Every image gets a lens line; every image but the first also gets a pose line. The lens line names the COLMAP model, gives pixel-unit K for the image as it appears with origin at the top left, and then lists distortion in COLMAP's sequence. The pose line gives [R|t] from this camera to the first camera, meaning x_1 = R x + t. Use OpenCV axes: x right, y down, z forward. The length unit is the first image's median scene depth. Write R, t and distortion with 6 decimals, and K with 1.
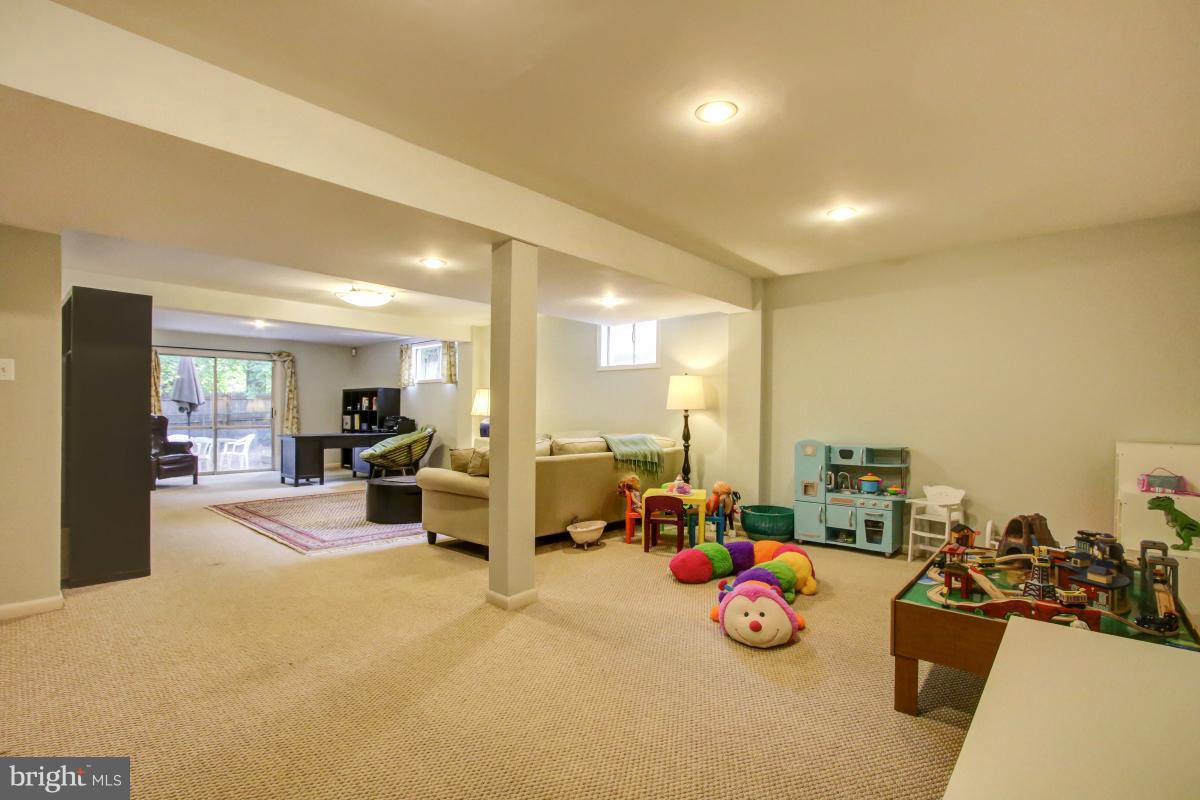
lens RADIAL K [[551.1, 0, 595.5], [0, 551.1, 408.3], [0, 0, 1]] dist [-0.020555, 0.000952]
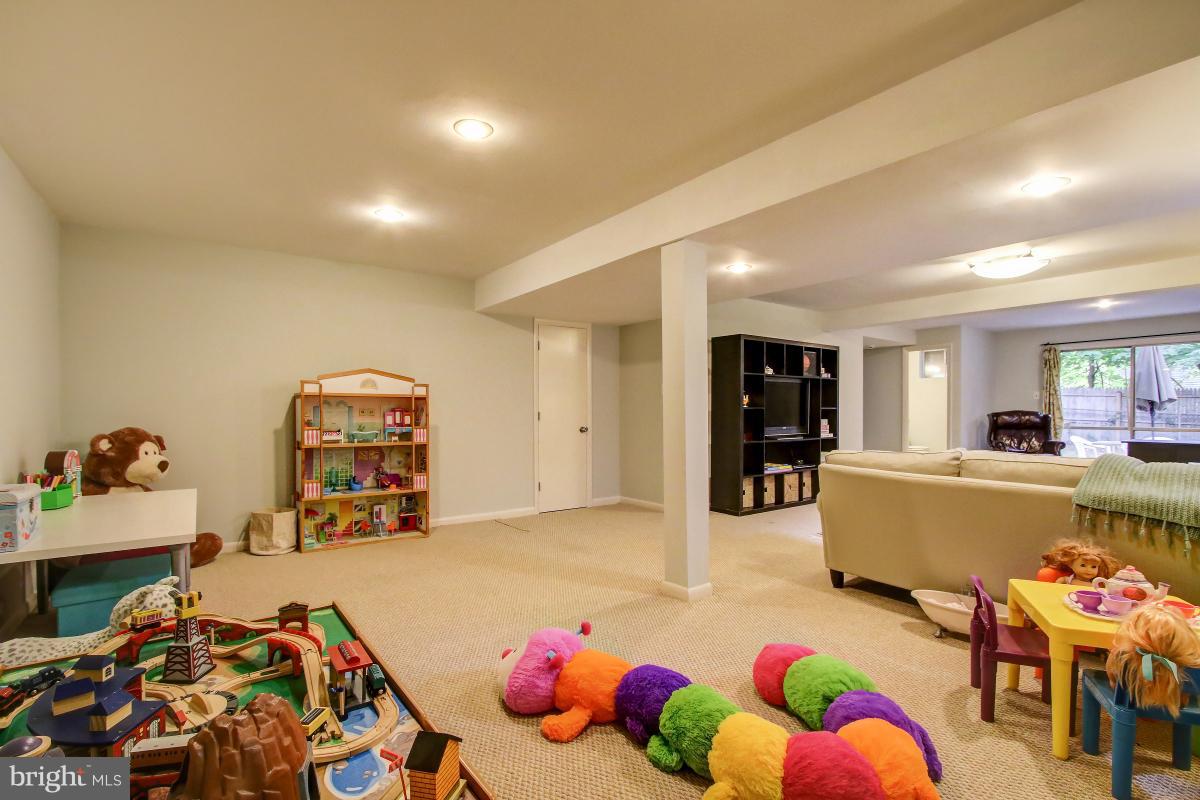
lens RADIAL K [[551.1, 0, 595.1], [0, 551.1, 404.5], [0, 0, 1]] dist [-0.020555, 0.000952]
pose [[-0.209688, -0.014859, -0.977655, 0.625594], [0.006662, 0.999840, -0.016625, 0.012086], [0.977746, -0.009999, -0.209555, 0.742165]]
